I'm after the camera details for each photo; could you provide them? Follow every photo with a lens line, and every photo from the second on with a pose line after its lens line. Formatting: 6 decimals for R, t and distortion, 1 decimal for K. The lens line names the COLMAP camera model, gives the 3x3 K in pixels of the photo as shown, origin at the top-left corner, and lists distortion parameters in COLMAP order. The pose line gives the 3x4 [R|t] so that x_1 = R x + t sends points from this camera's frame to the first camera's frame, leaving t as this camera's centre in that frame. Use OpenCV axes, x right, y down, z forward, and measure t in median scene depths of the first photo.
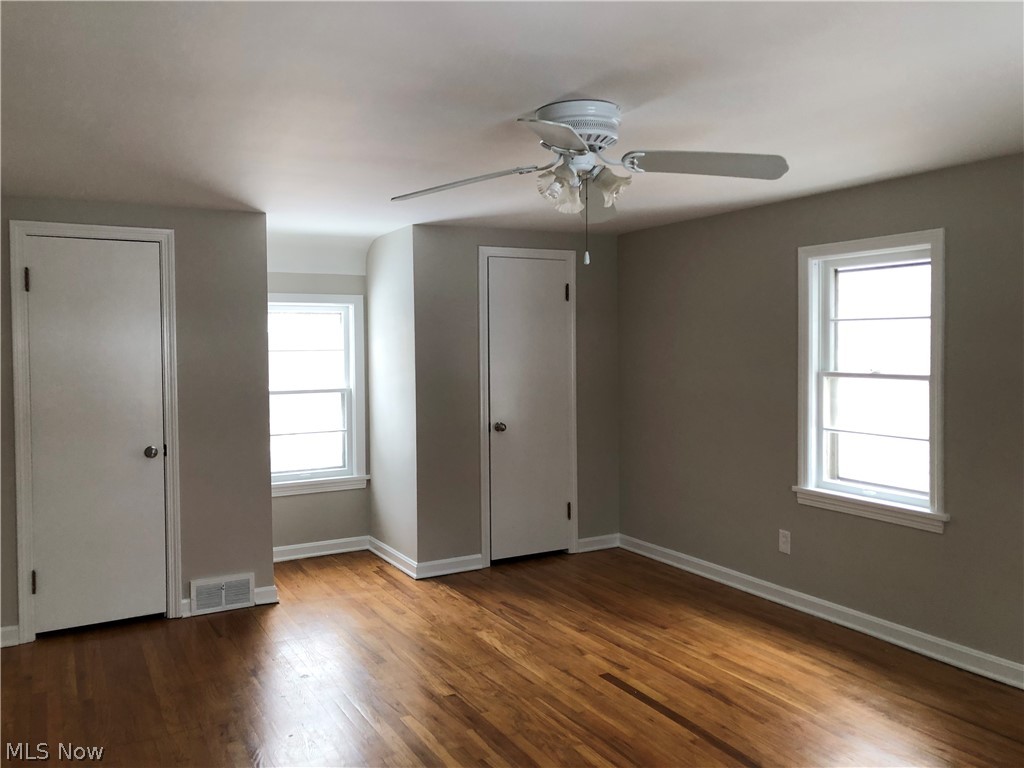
lens RADIAL K [[842.2, 0, 512.1], [0, 842.2, 382.2], [0, 0, 1]] dist [0.019354, -0.001476]
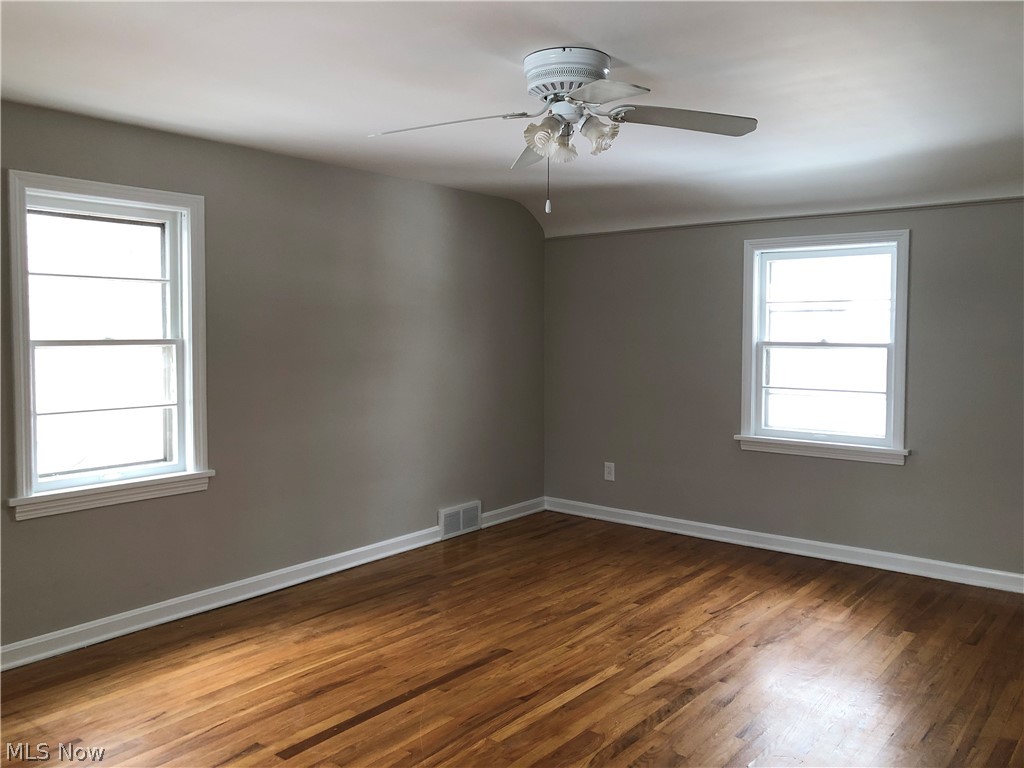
lens RADIAL K [[842.2, 0, 511.4], [0, 842.2, 382.0], [0, 0, 1]] dist [0.019354, -0.001476]
pose [[-0.366218, -0.057975, 0.928721, -0.615980], [0.055334, 0.994934, 0.083927, -0.020881], [-0.928882, 0.082126, -0.361155, 1.055100]]
